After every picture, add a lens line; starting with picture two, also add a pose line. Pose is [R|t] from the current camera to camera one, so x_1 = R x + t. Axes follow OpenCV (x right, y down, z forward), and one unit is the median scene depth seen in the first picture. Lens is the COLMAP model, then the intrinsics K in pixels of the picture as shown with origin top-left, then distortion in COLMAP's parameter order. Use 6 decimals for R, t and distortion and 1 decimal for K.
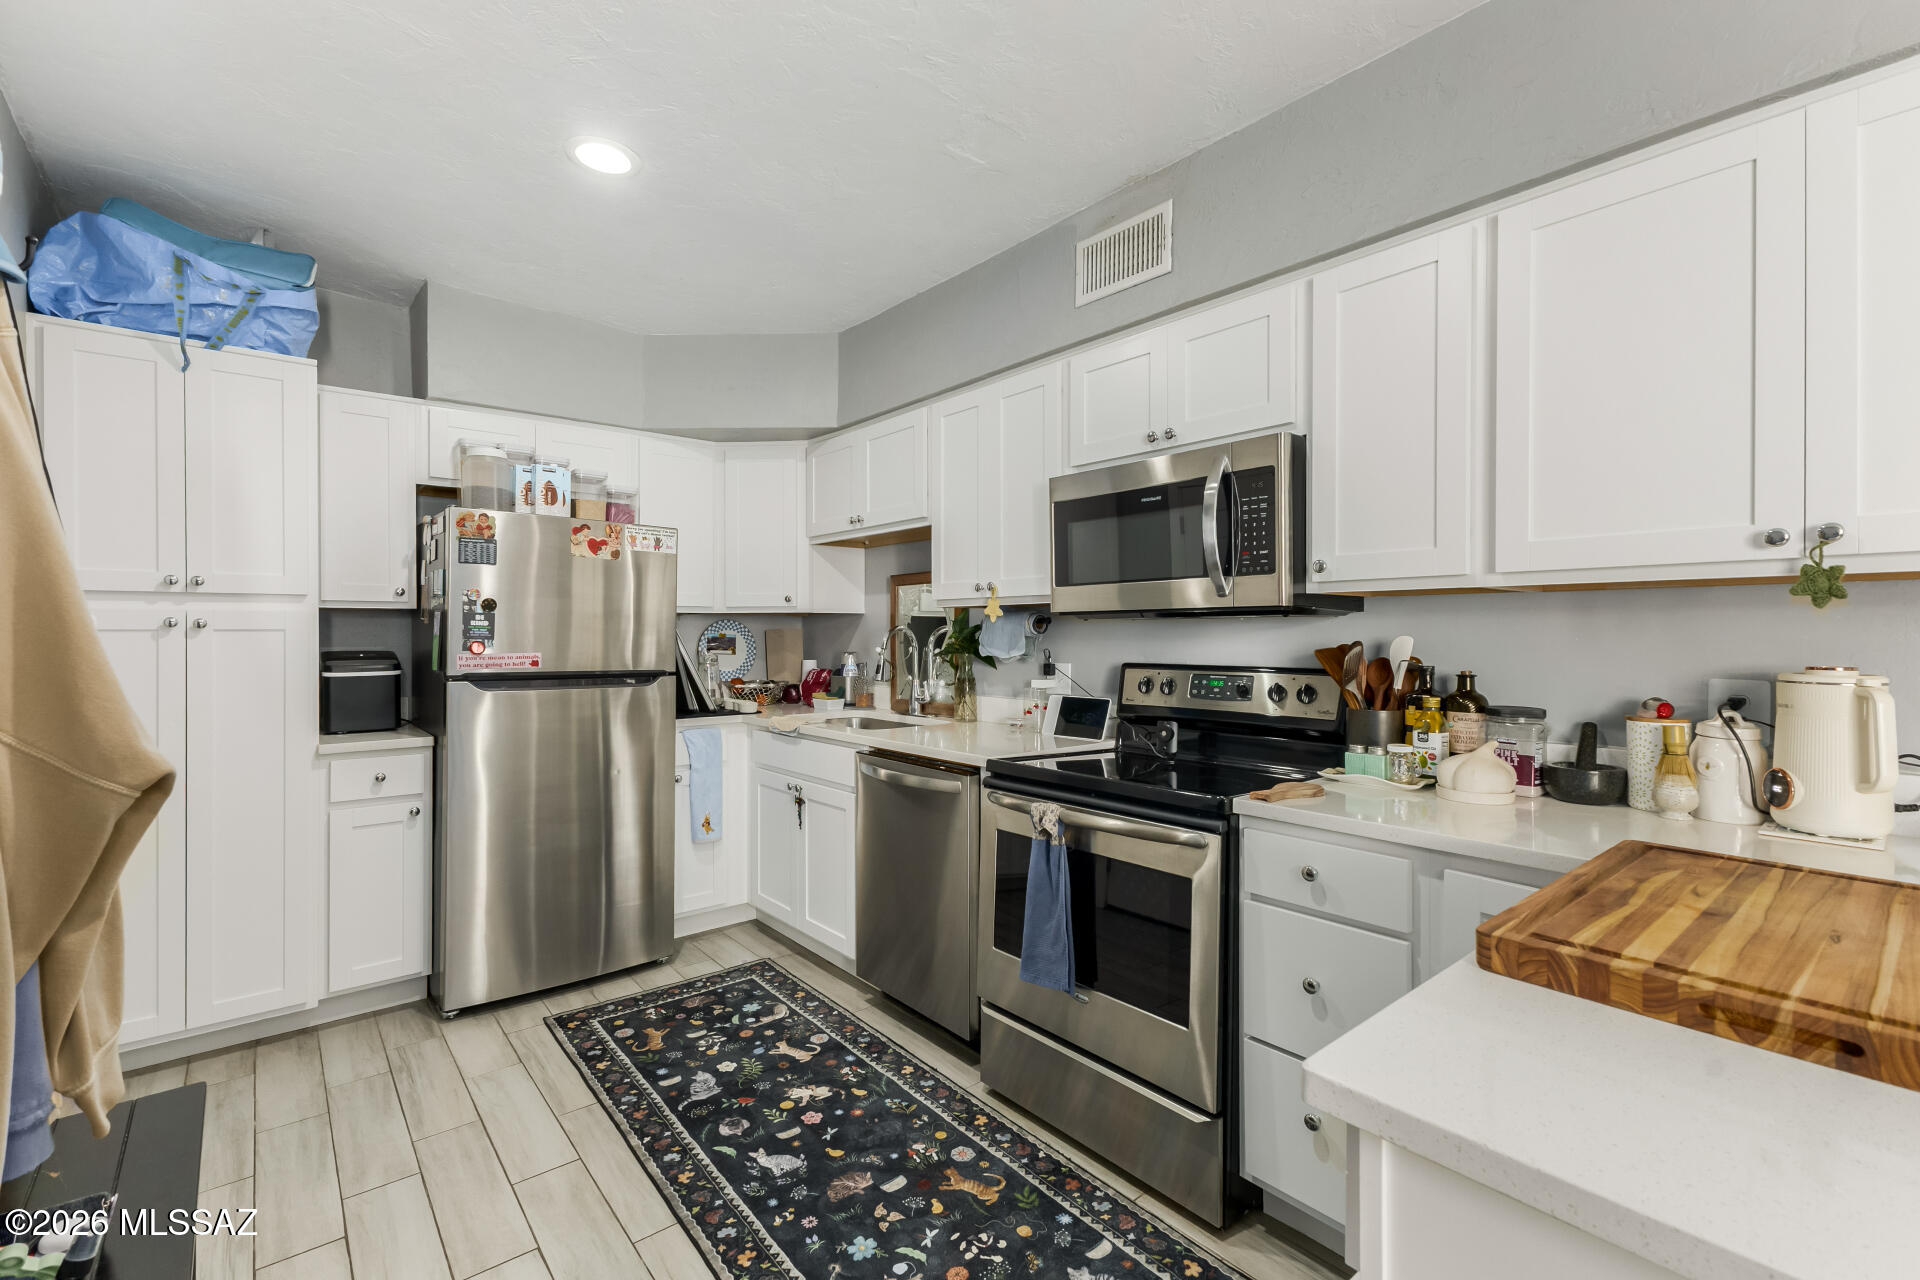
lens RADIAL K [[831.3, 0, 960.0], [0, 831.3, 640.0], [0, 0, 1]] dist [0.001165, -0.000002]
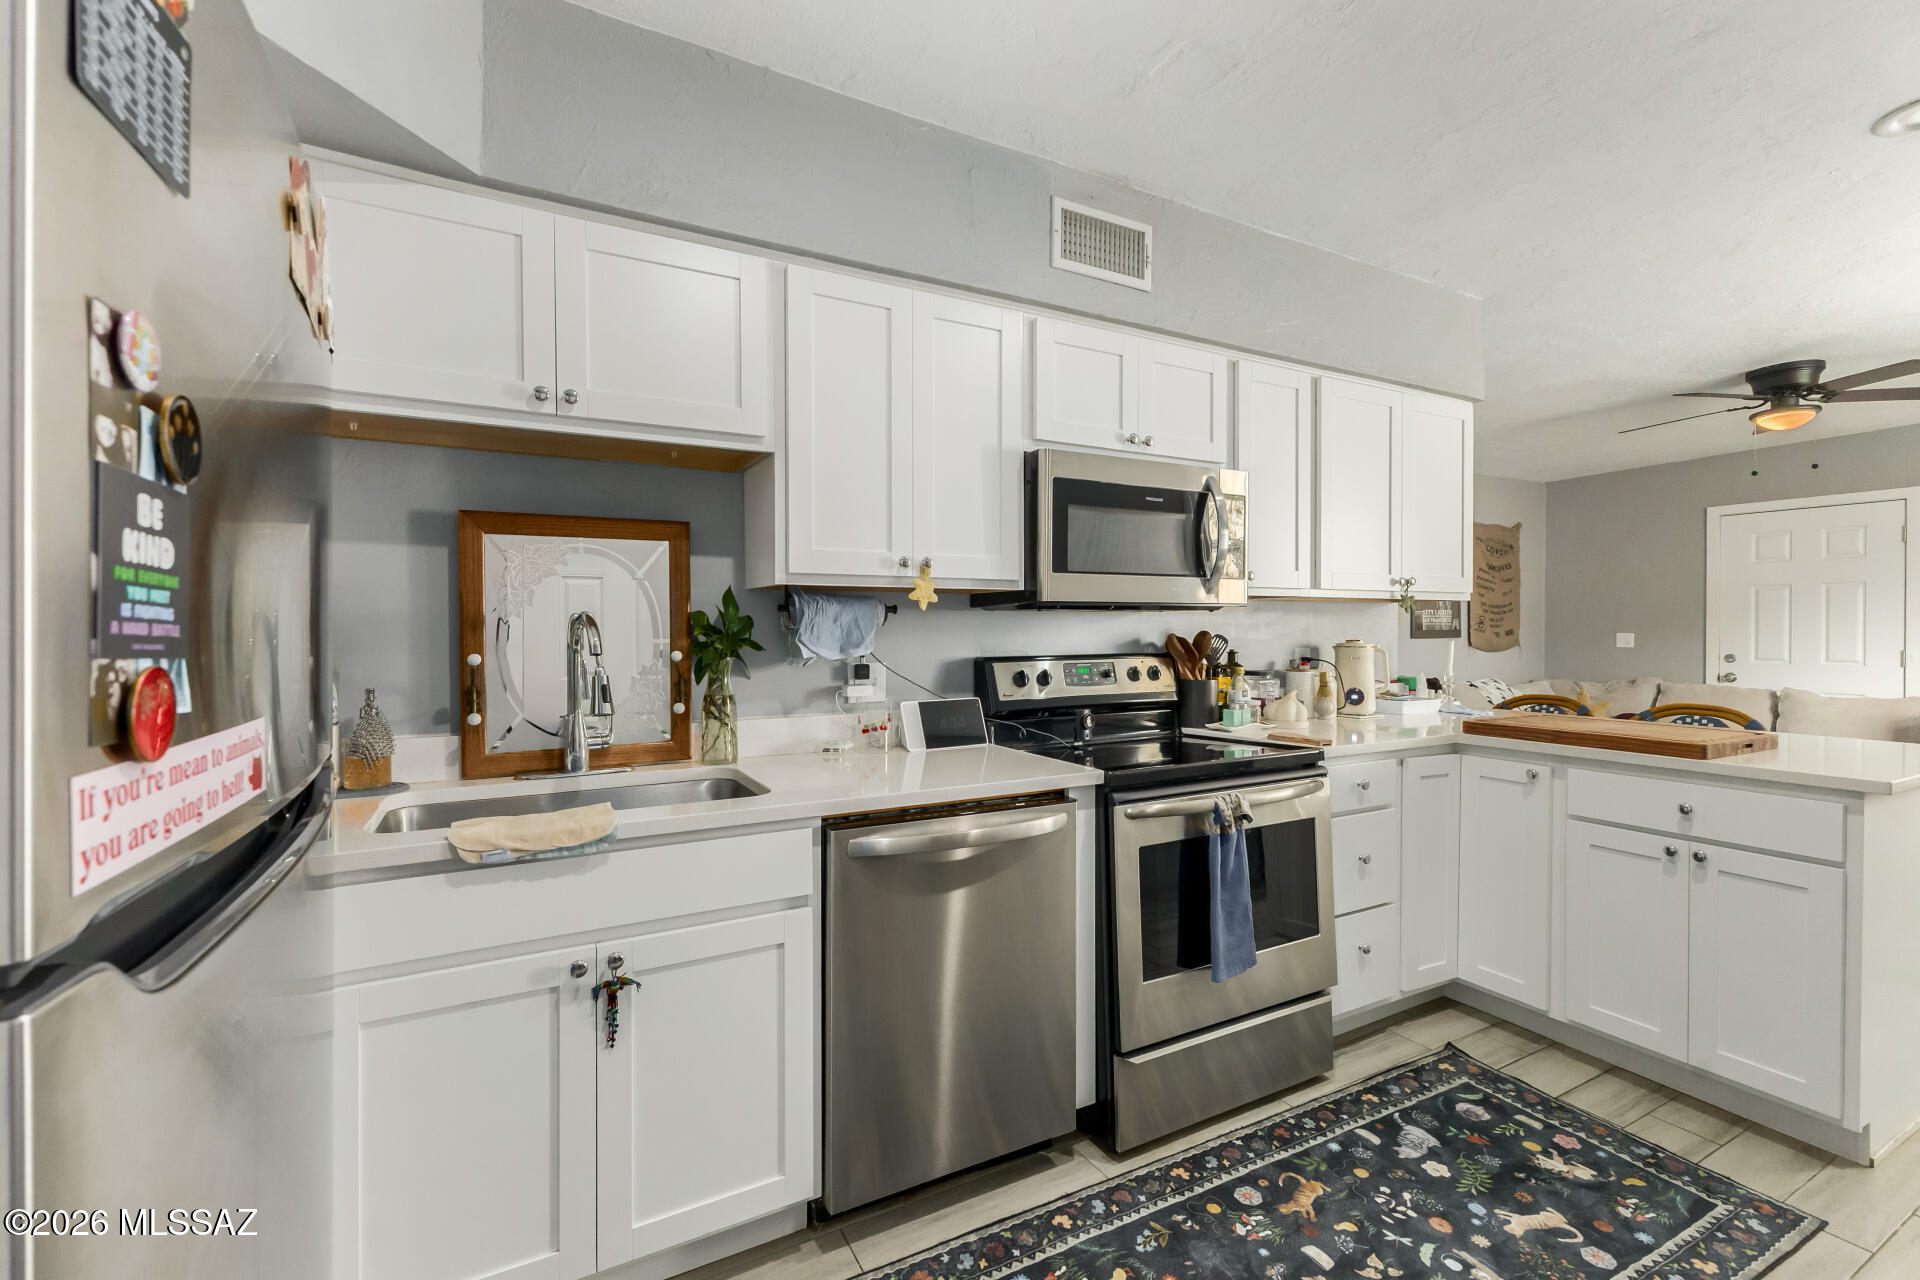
lens RADIAL K [[809.3, 0, 960.0], [0, 809.3, 640.0], [0, 0, 1]] dist [-0.002325, -0.000316]
pose [[0.212741, -0.018597, 0.976932, -0.815288], [0.008977, 0.999814, 0.017078, -0.008718], [-0.977067, 0.005136, 0.212869, 0.991231]]
